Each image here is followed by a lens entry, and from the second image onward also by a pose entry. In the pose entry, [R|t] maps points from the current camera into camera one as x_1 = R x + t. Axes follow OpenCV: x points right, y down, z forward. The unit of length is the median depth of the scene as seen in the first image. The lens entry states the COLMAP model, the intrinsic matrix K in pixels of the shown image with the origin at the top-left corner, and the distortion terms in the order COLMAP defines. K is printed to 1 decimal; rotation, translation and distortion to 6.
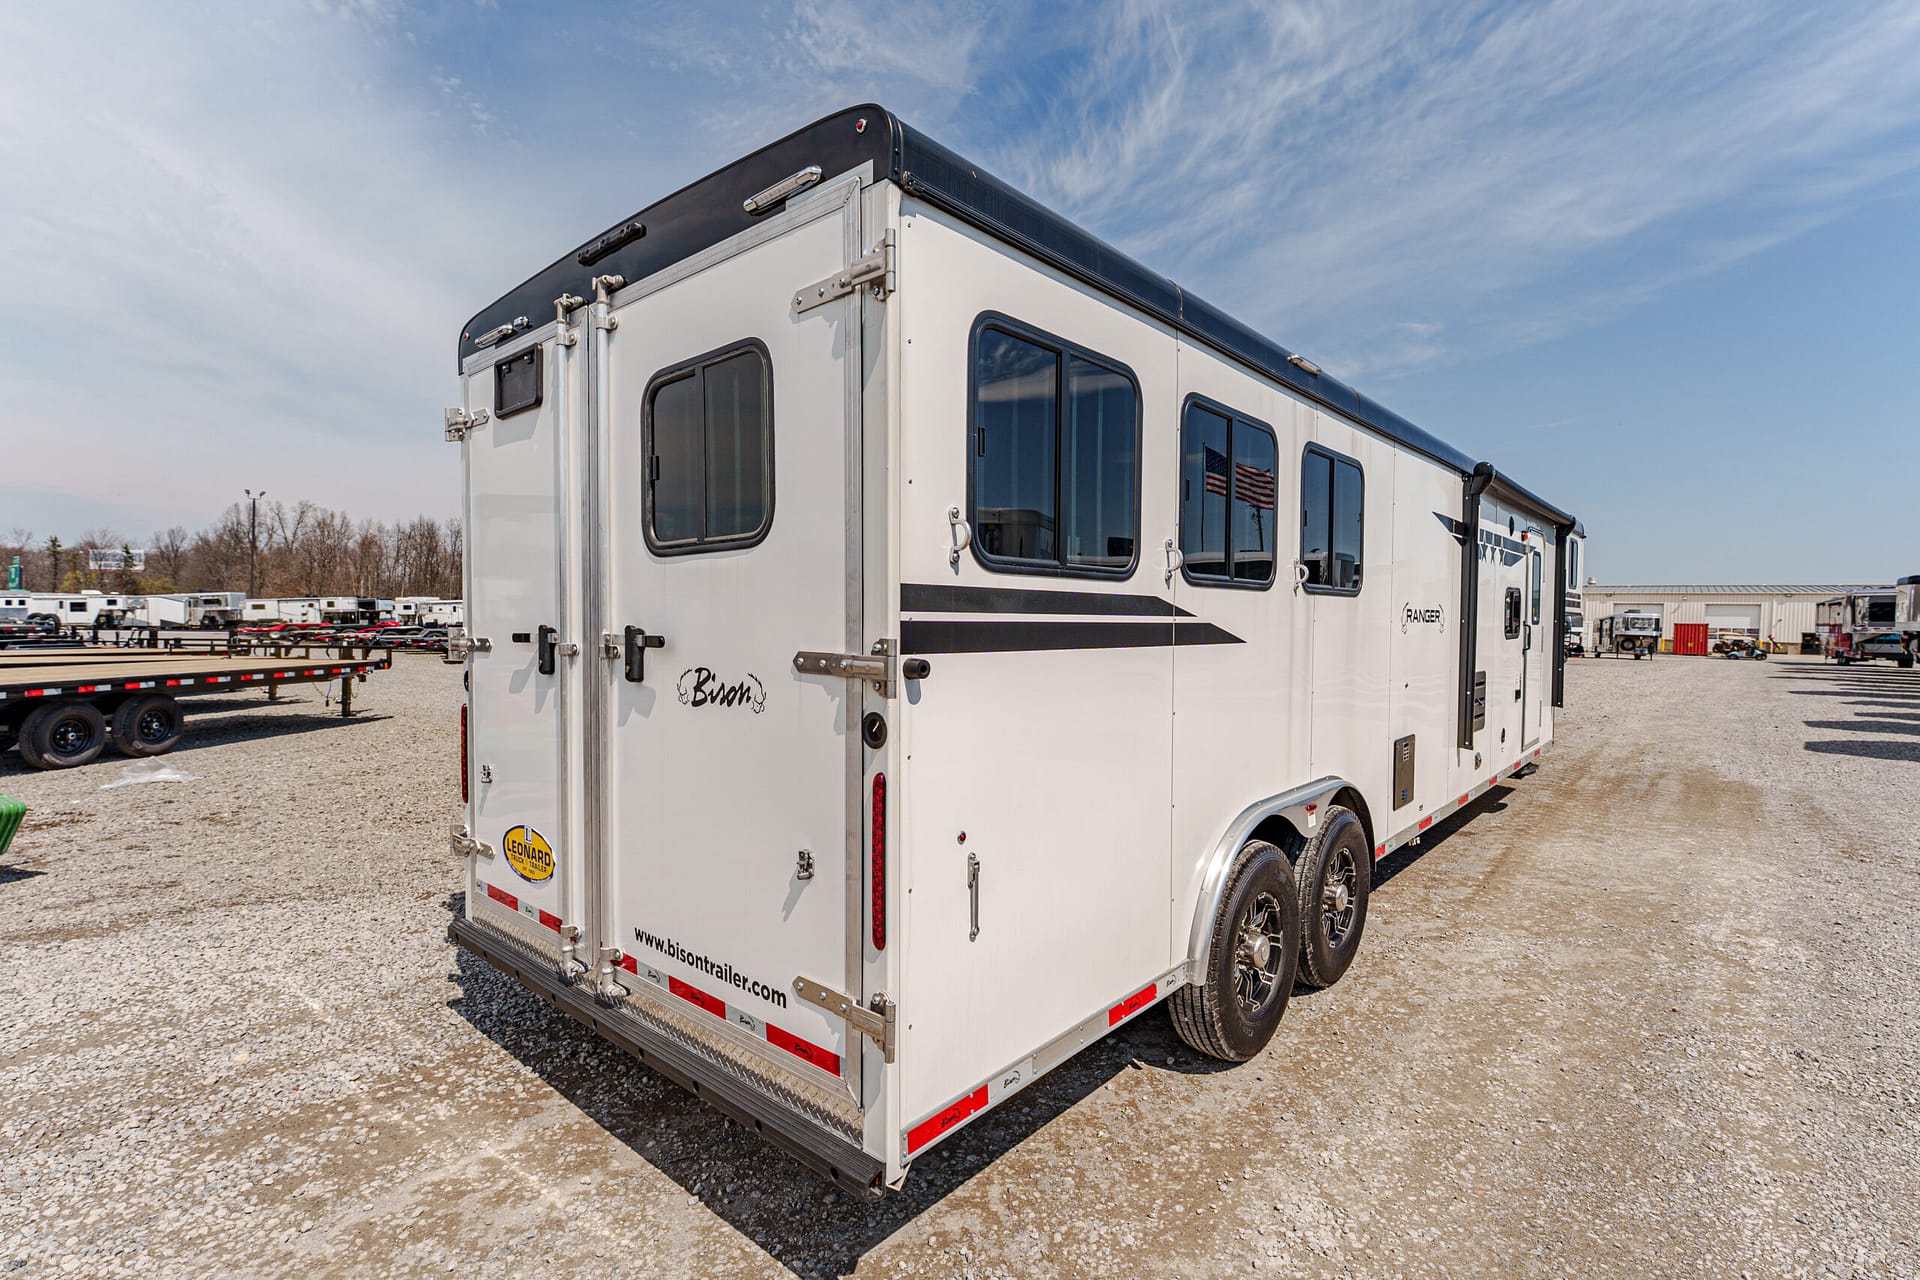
lens RADIAL K [[937.0, 0, 954.5], [0, 937.0, 637.1], [0, 0, 1]] dist [-0.000285, -0.000243]
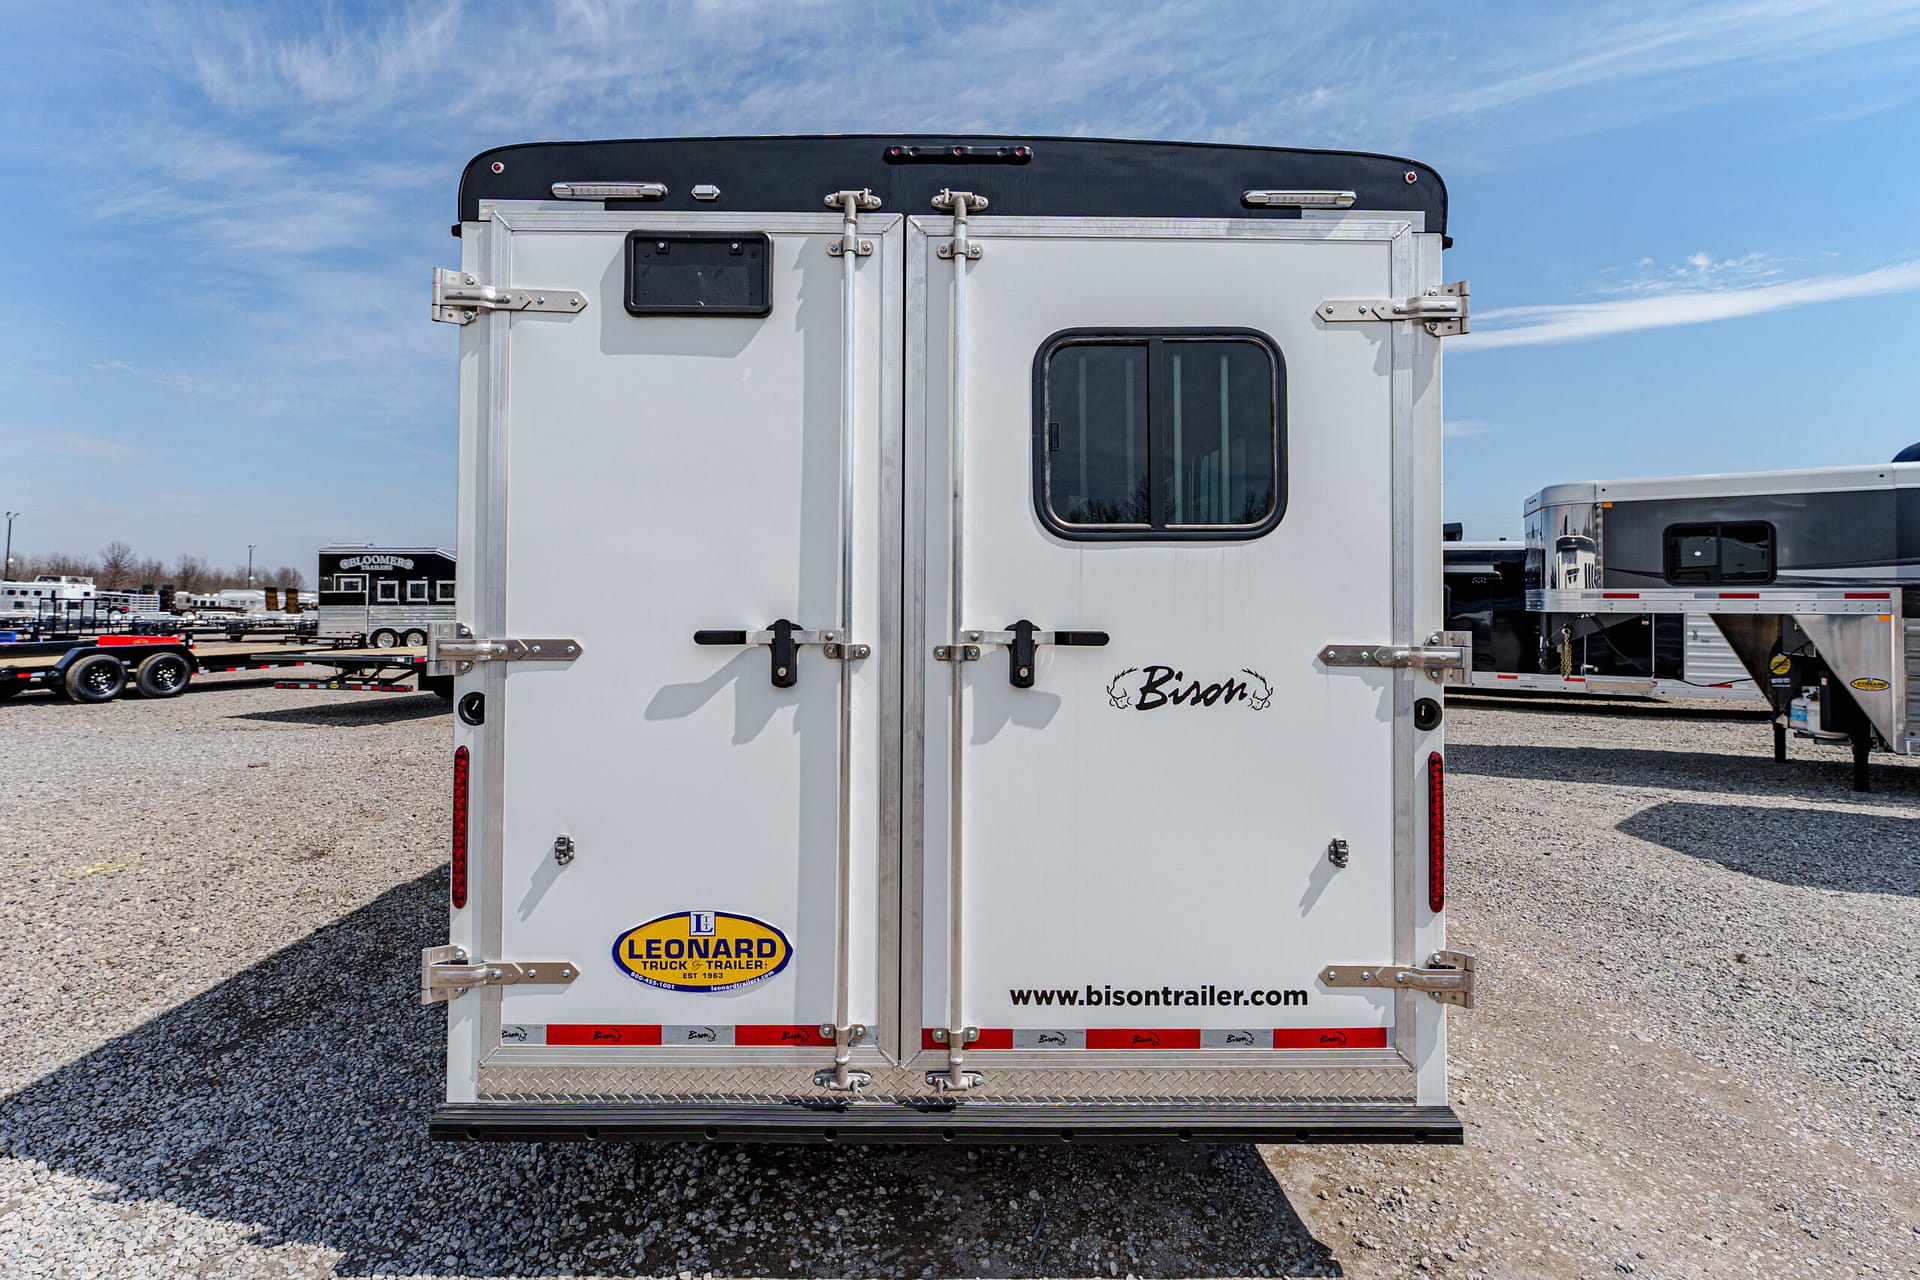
lens RADIAL K [[937.0, 0, 938.3], [0, 937.0, 572.2], [0, 0, 1]] dist [-0.000285, -0.000243]
pose [[0.727524, 0.021570, 0.685743, -0.967739], [0.009158, 0.999111, -0.041143, -0.021189], [-0.686021, 0.036212, 0.726680, 0.442535]]
